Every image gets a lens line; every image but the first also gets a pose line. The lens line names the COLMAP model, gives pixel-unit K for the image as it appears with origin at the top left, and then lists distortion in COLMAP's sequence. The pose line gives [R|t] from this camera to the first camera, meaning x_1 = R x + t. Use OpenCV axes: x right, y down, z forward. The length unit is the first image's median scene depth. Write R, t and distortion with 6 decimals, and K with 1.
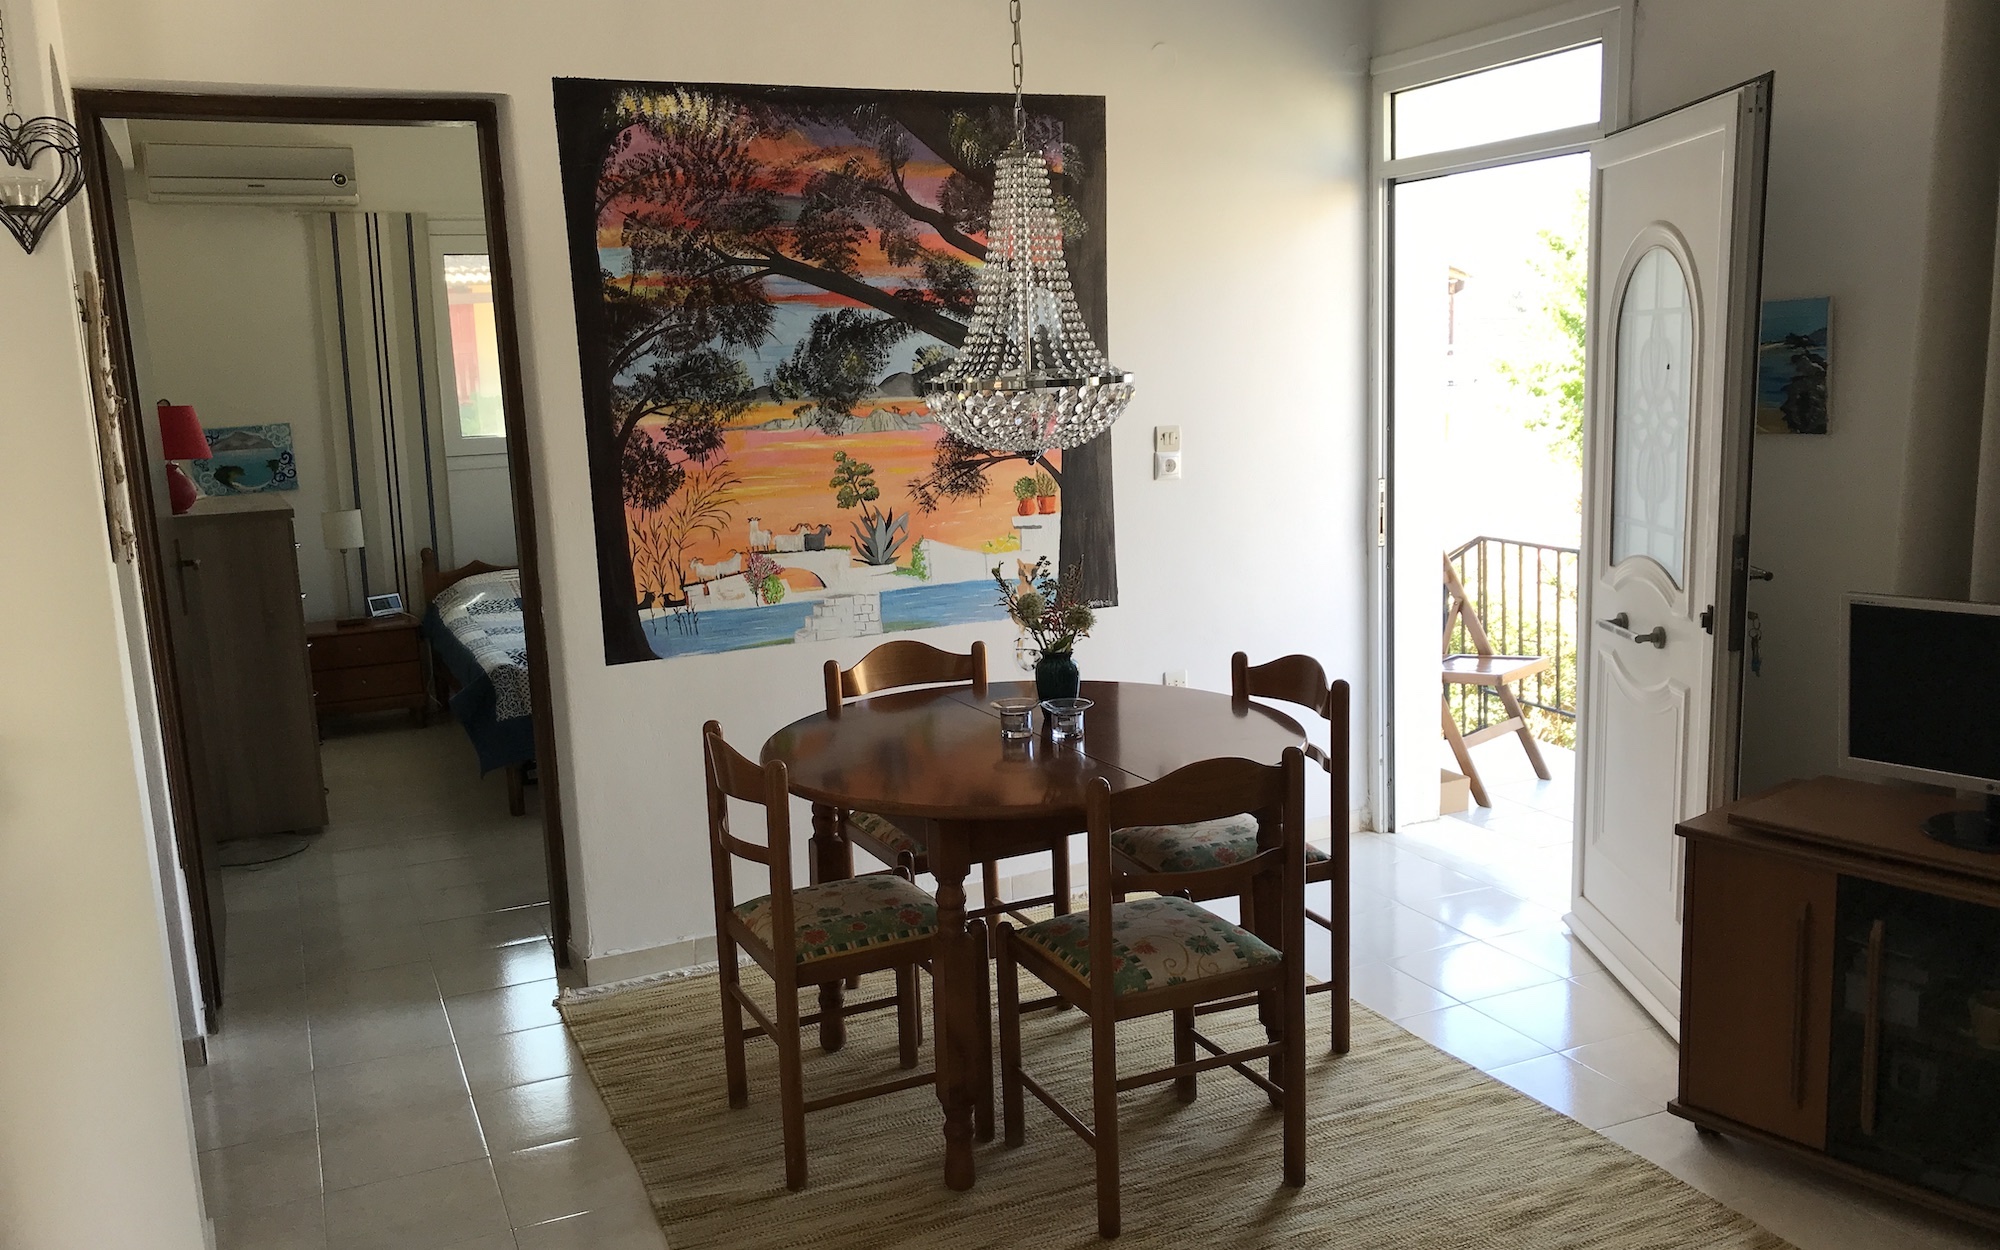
lens RADIAL K [[1708.2, 0, 923.6], [0, 1708.2, 691.8], [0, 0, 1]] dist [0.057514, -0.053410]
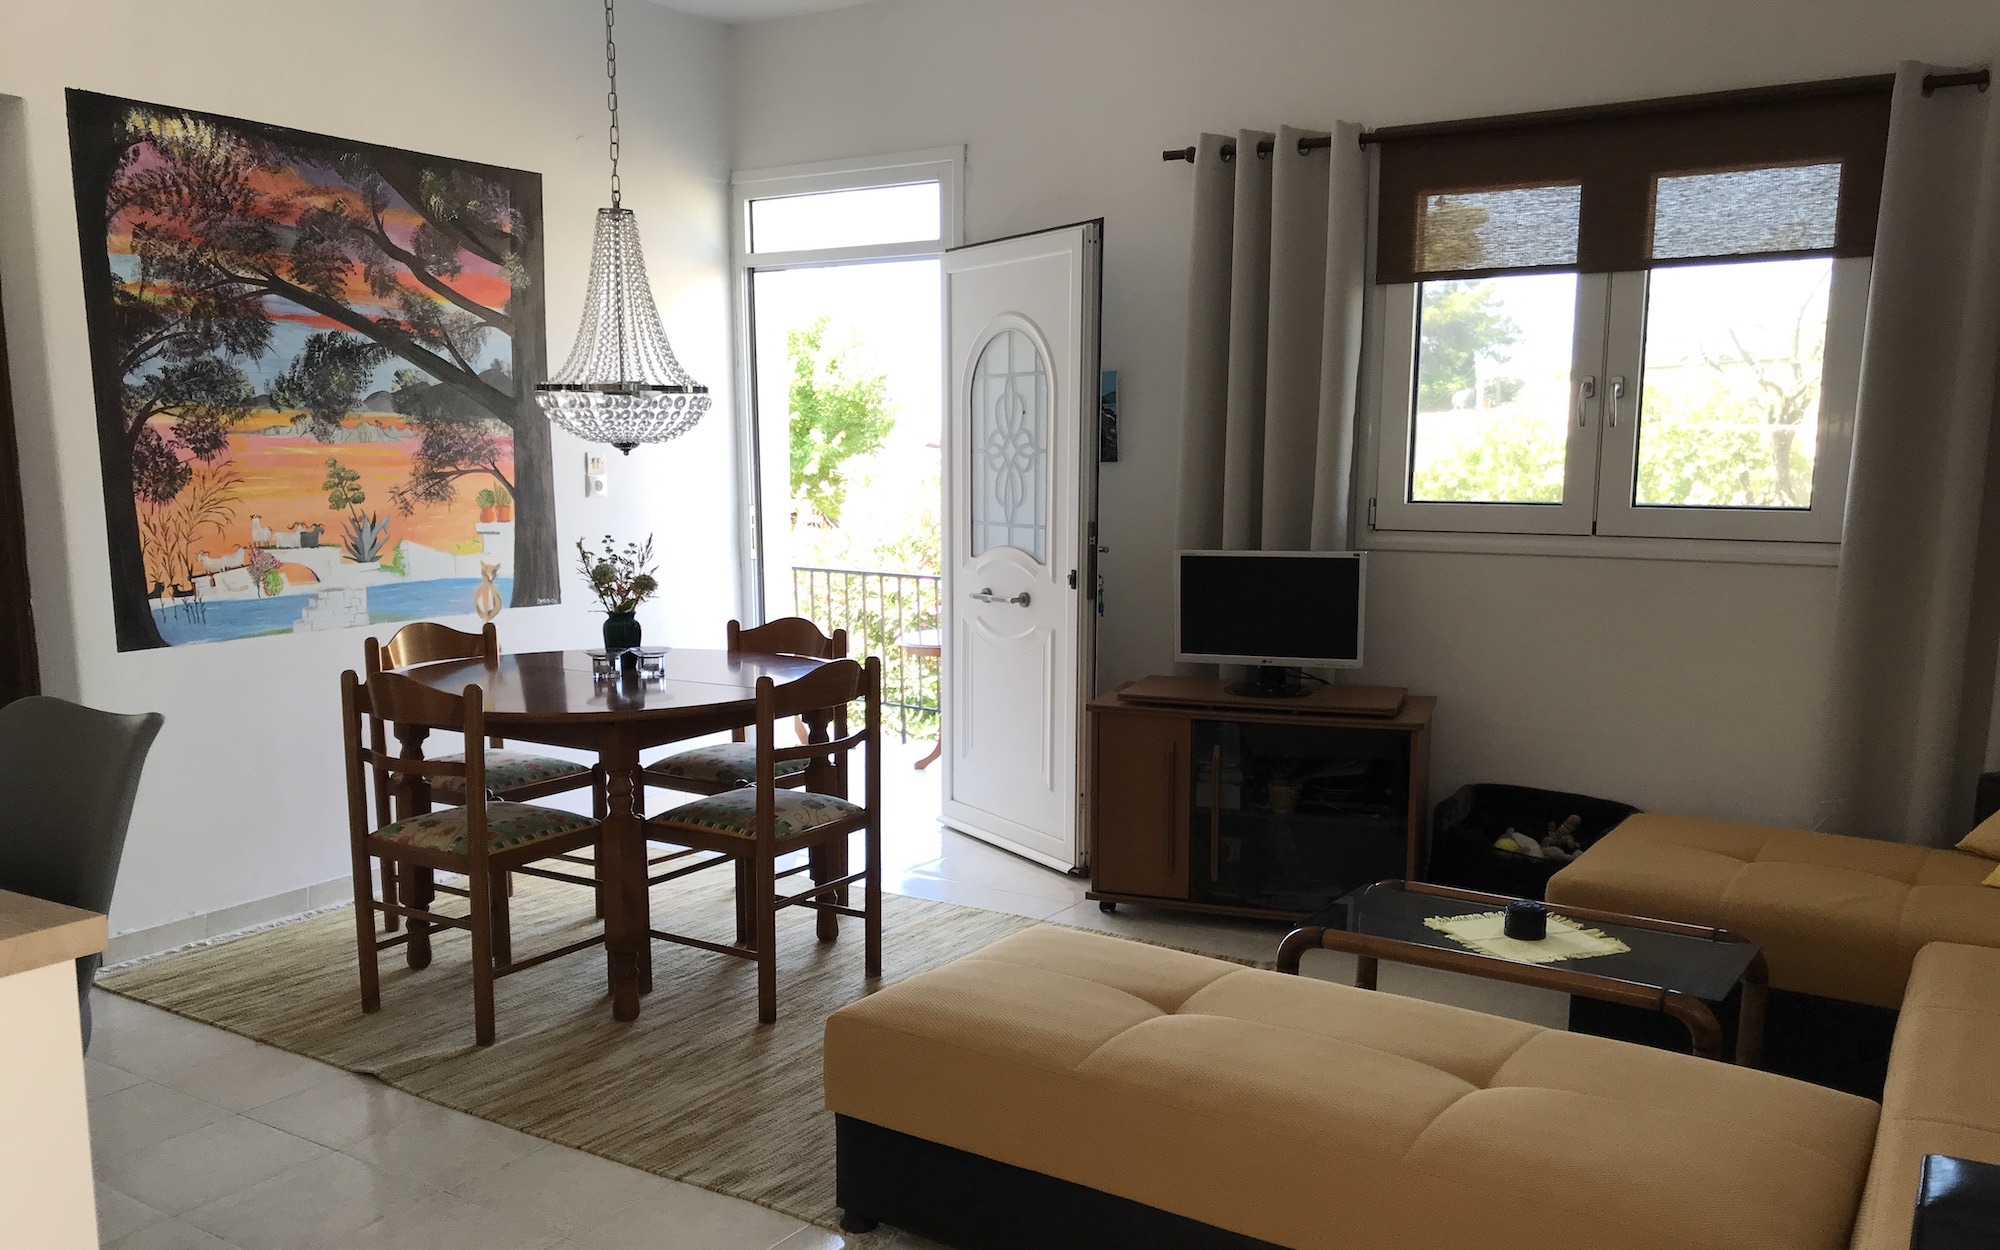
lens RADIAL K [[1708.2, 0, 952.3], [0, 1708.2, 696.9], [0, 0, 1]] dist [0.057514, -0.053410]
pose [[0.855955, -0.031738, 0.516075, -0.292722], [0.057281, 0.997791, -0.033641, 0.075664], [-0.513867, 0.058357, 0.855883, -0.152380]]
